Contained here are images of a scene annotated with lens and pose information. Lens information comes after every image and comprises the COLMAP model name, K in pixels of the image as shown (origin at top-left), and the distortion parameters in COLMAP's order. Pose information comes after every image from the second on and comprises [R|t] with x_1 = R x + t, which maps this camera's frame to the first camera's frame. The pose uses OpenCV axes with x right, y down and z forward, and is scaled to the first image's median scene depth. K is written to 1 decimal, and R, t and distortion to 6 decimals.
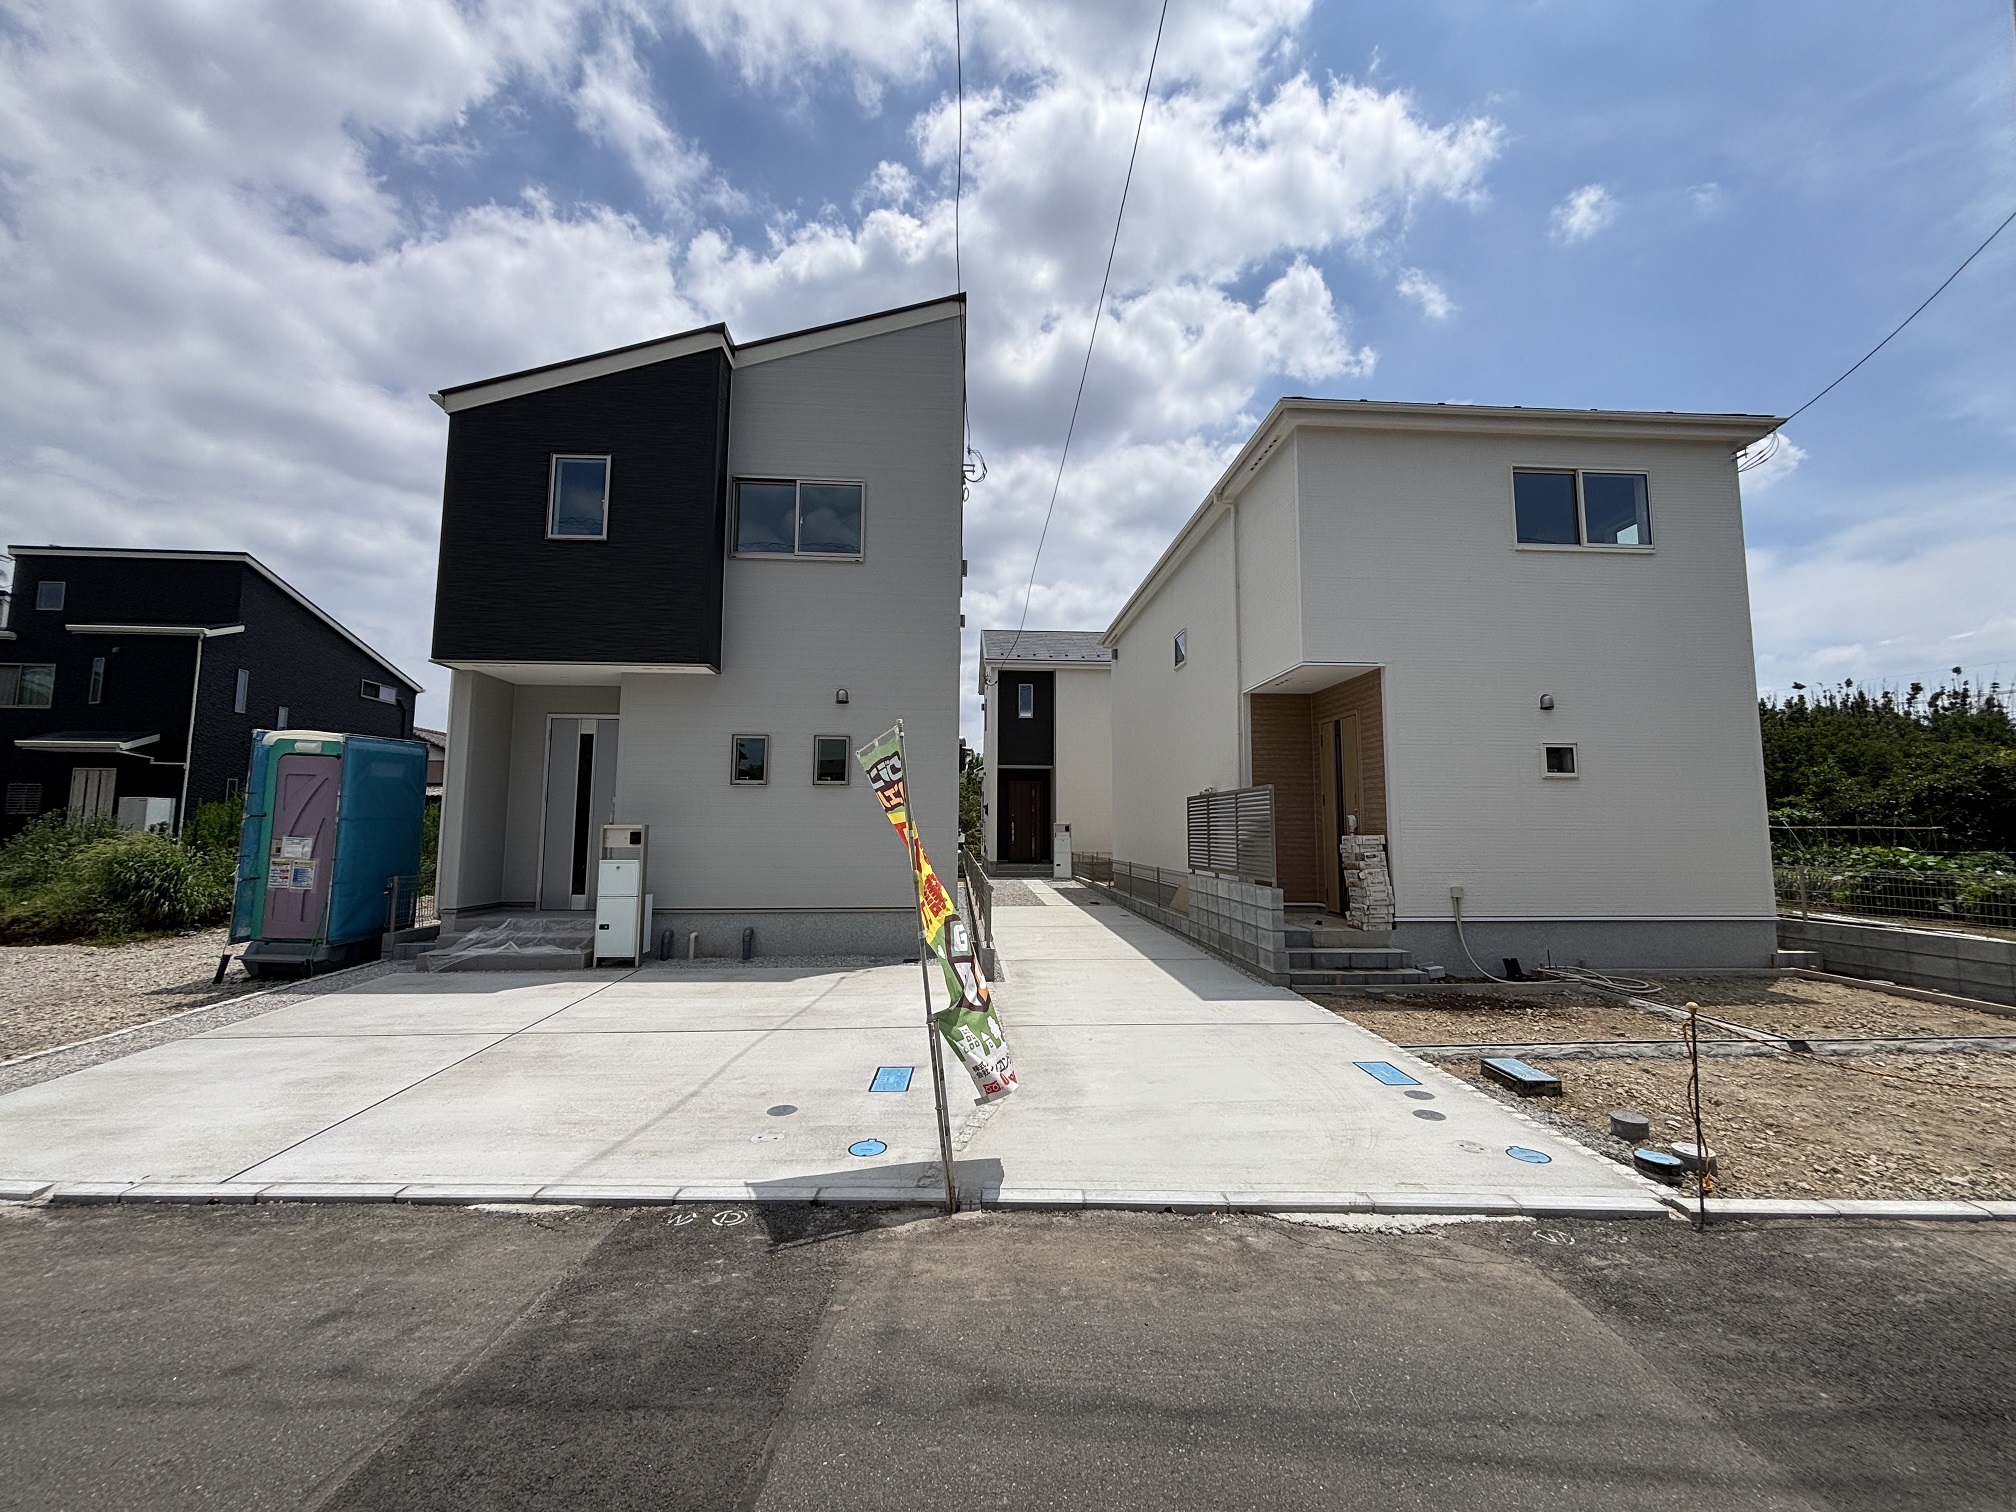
lens RADIAL K [[815.4, 0, 1008.0], [0, 815.4, 756.0], [0, 0, 1]] dist [0.001038, 0.000259]
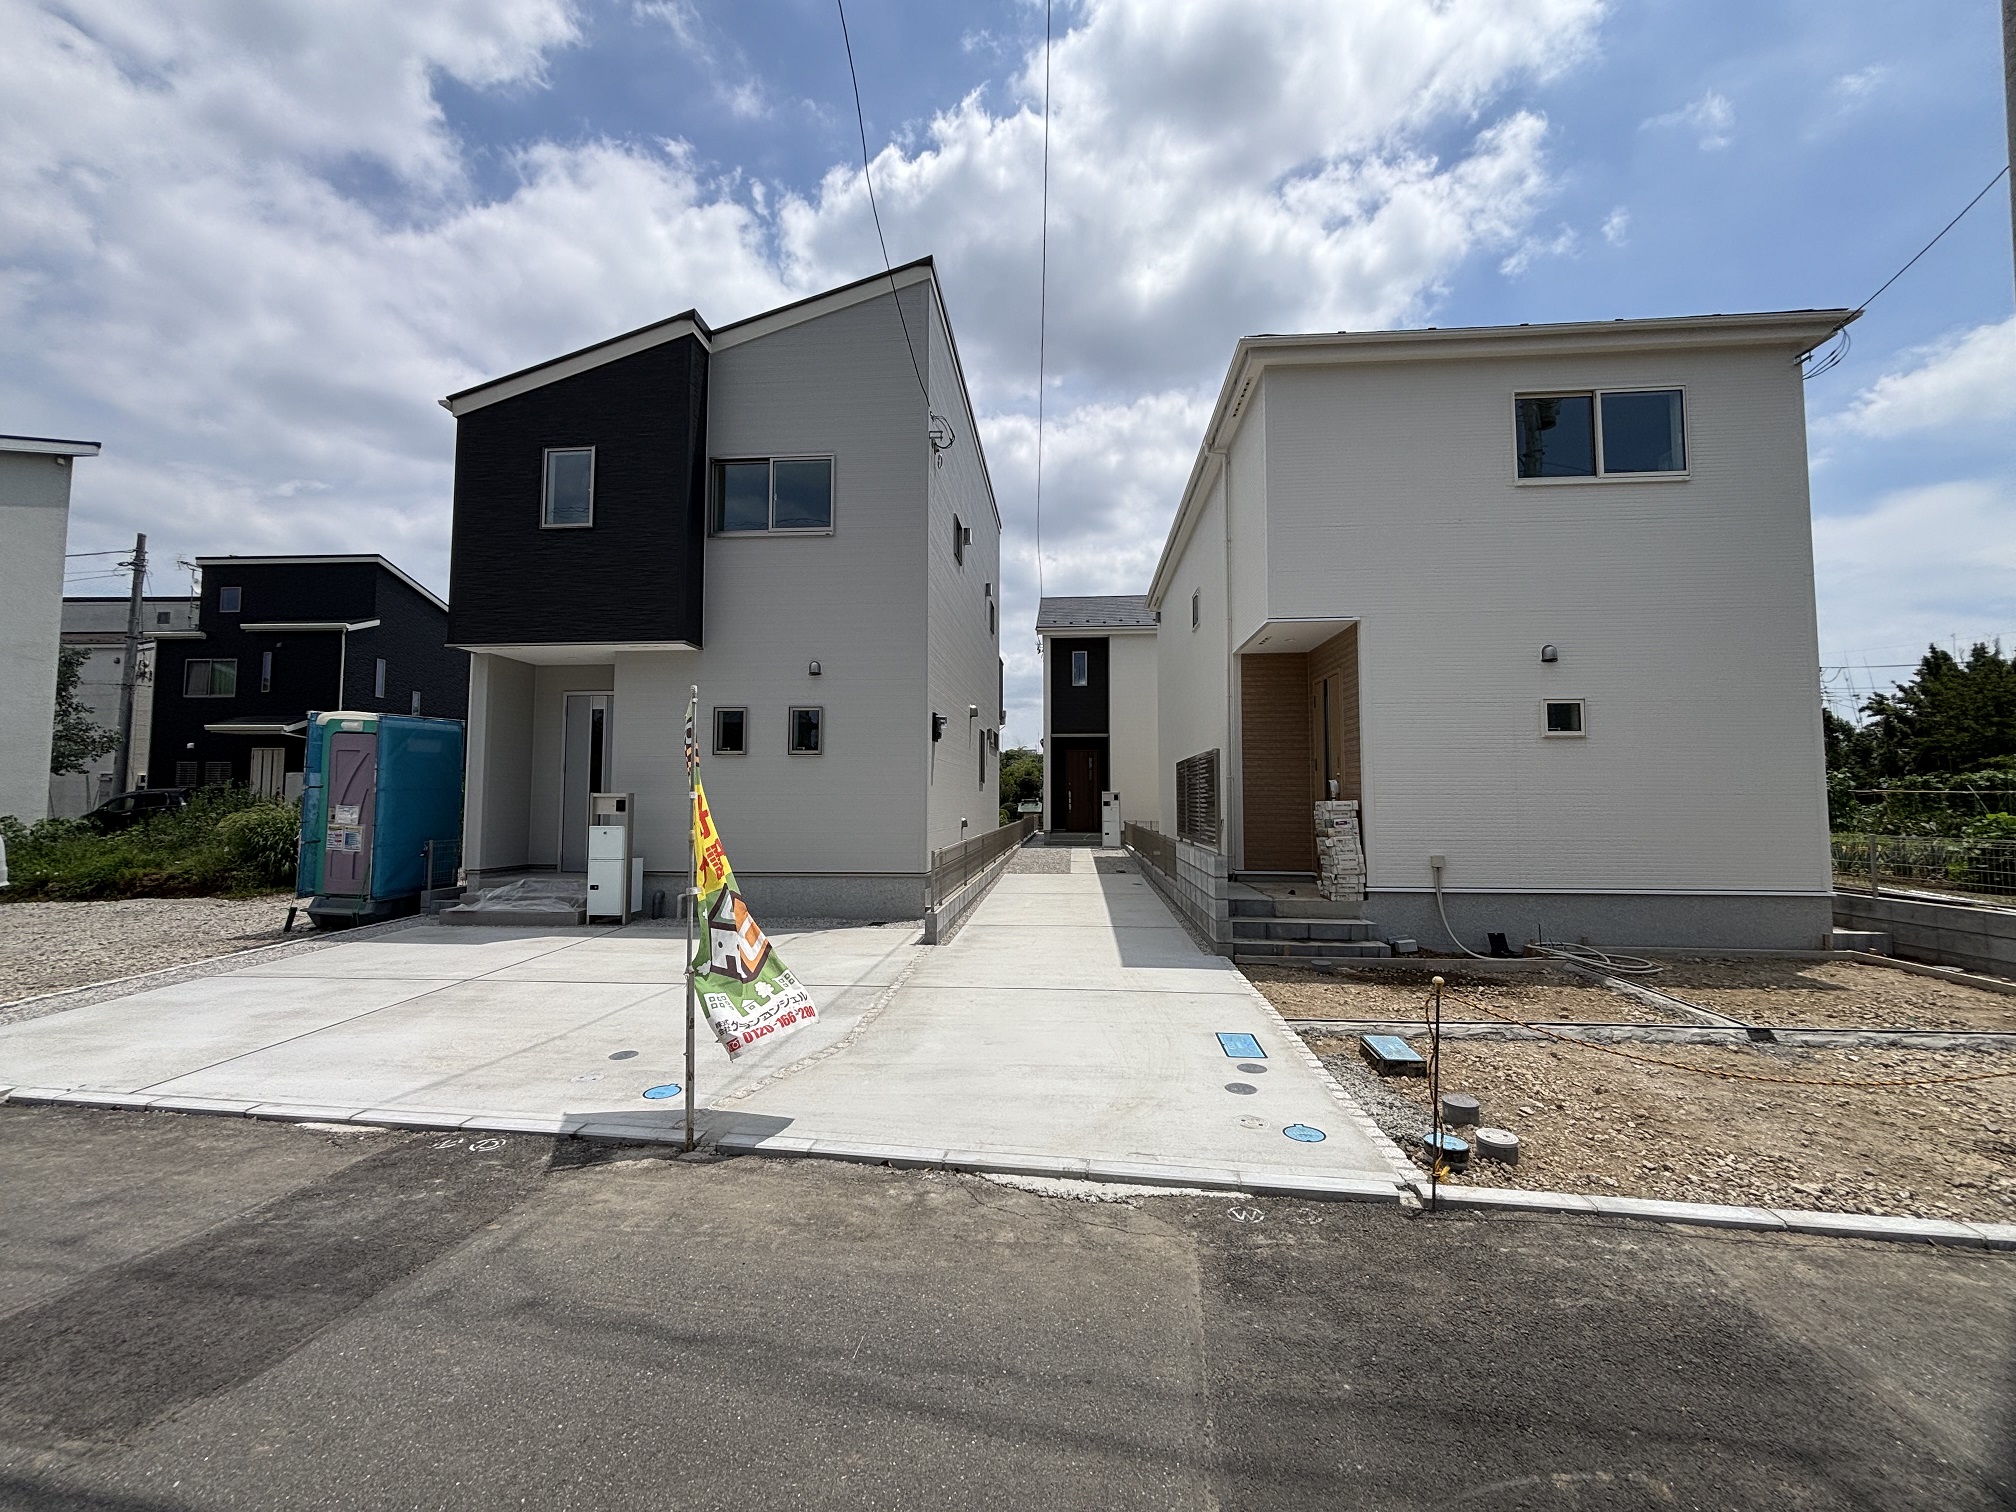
lens RADIAL K [[815.4, 0, 1008.0], [0, 815.4, 756.0], [0, 0, 1]] dist [0.001038, 0.000259]
pose [[0.989532, -0.011227, -0.143877, 0.201238], [0.016483, 0.999238, 0.035390, 0.005715], [0.143370, -0.037391, 0.988963, 0.013043]]
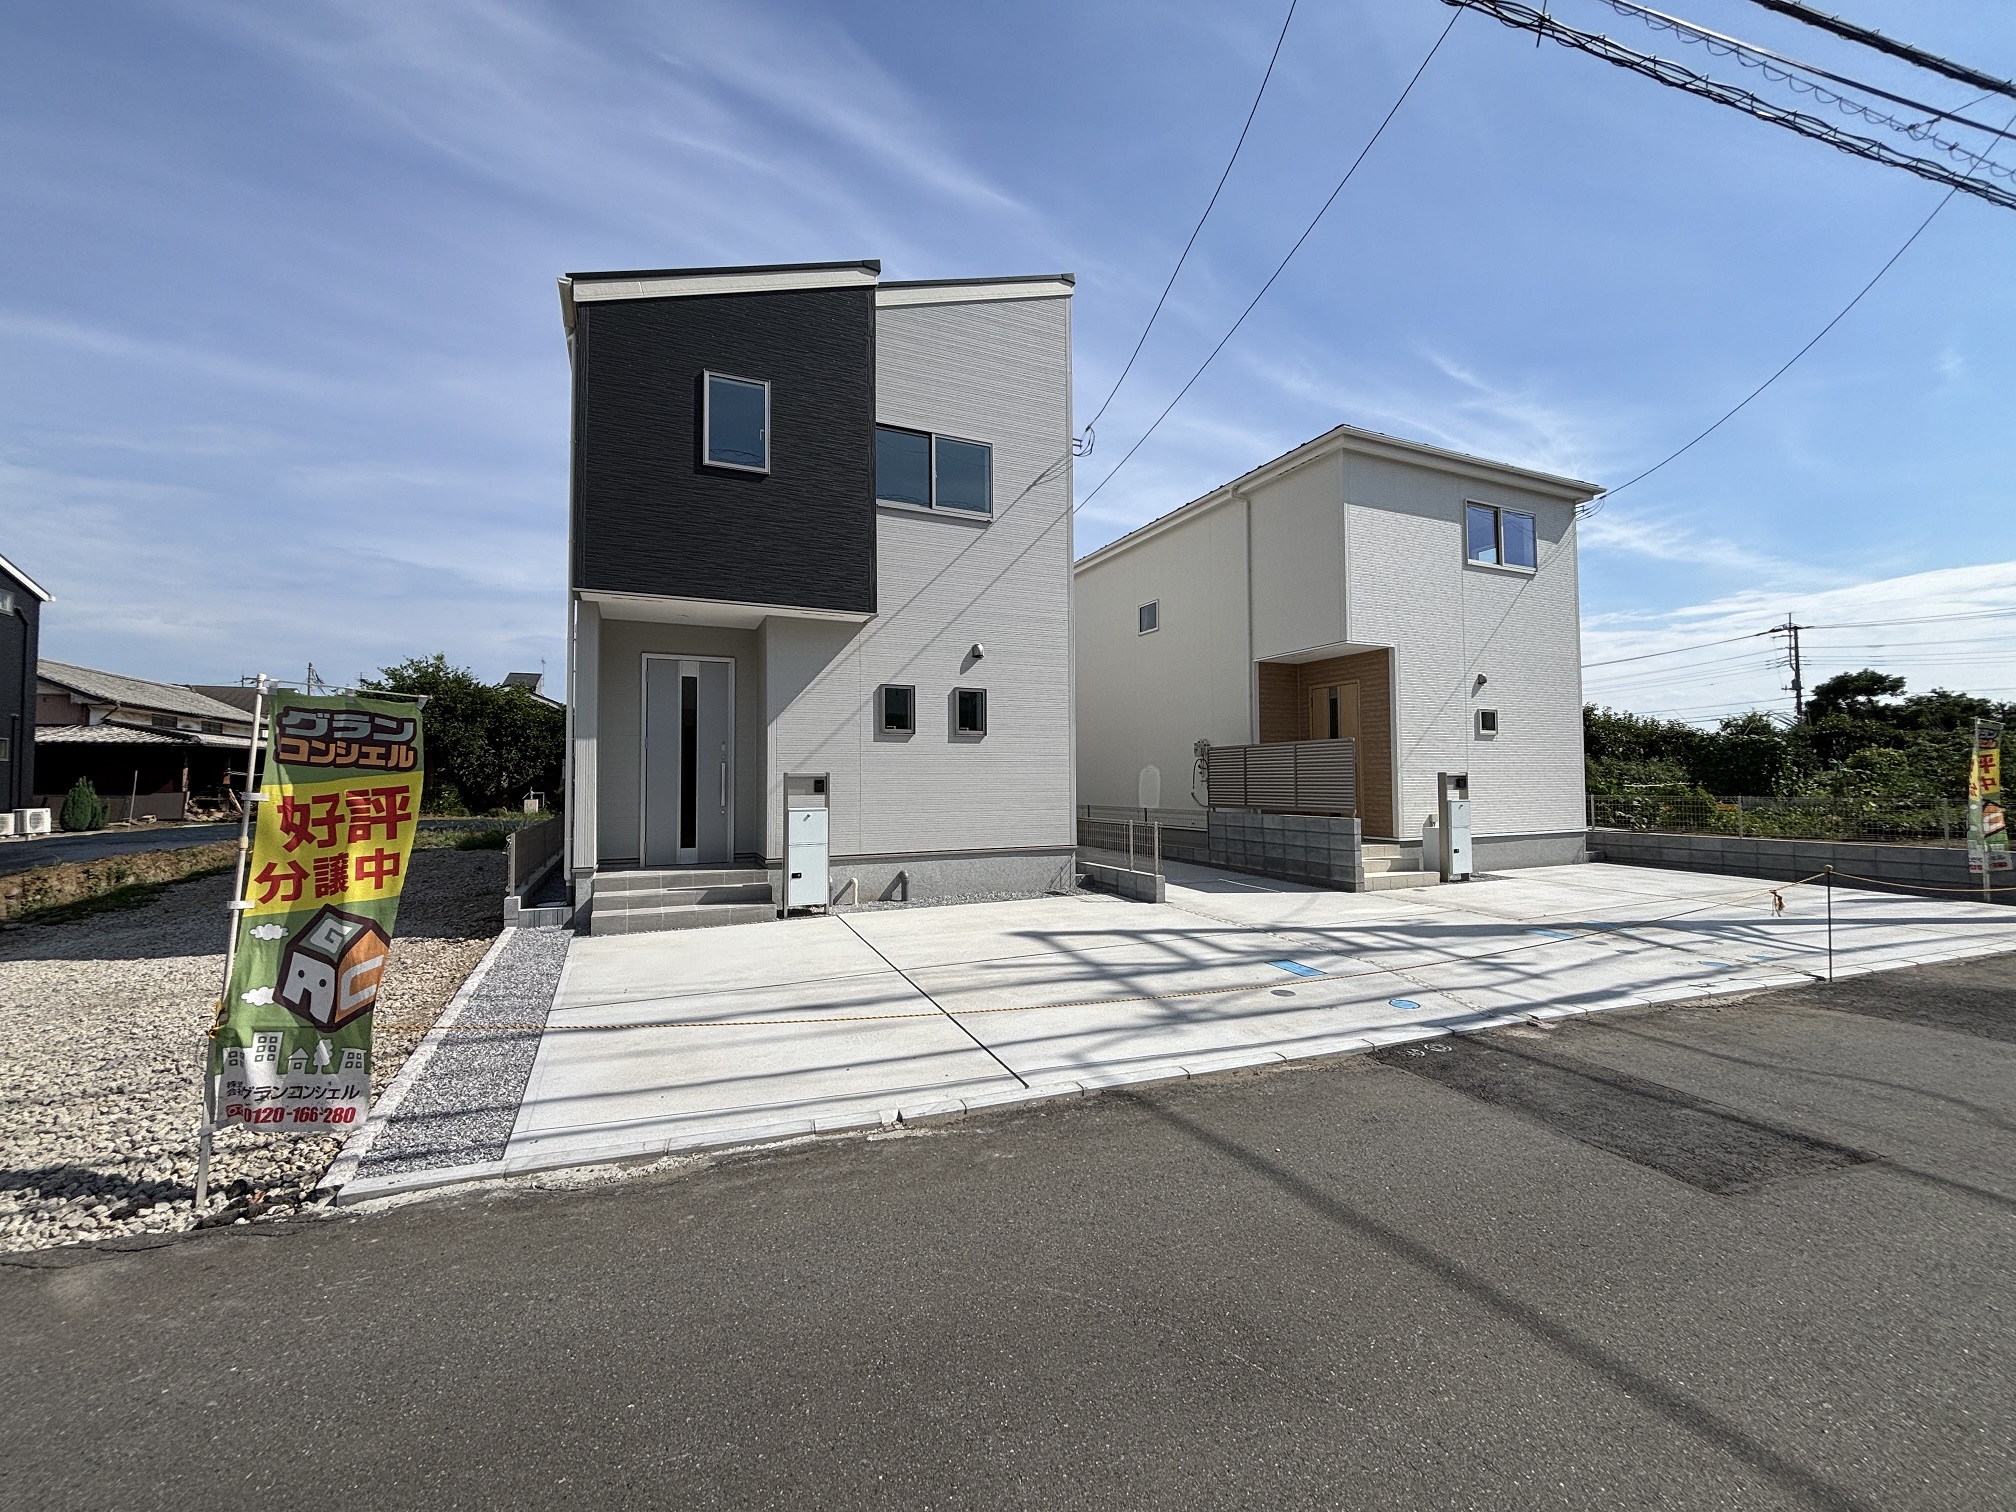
lens RADIAL K [[815.4, 0, 1008.0], [0, 815.4, 756.0], [0, 0, 1]] dist [0.001038, 0.000259]
pose [[0.932573, 0.000657, 0.360981, -0.593608], [-0.022604, 0.998142, 0.056579, 0.002335], [-0.360273, -0.060924, 0.930855, -0.000726]]
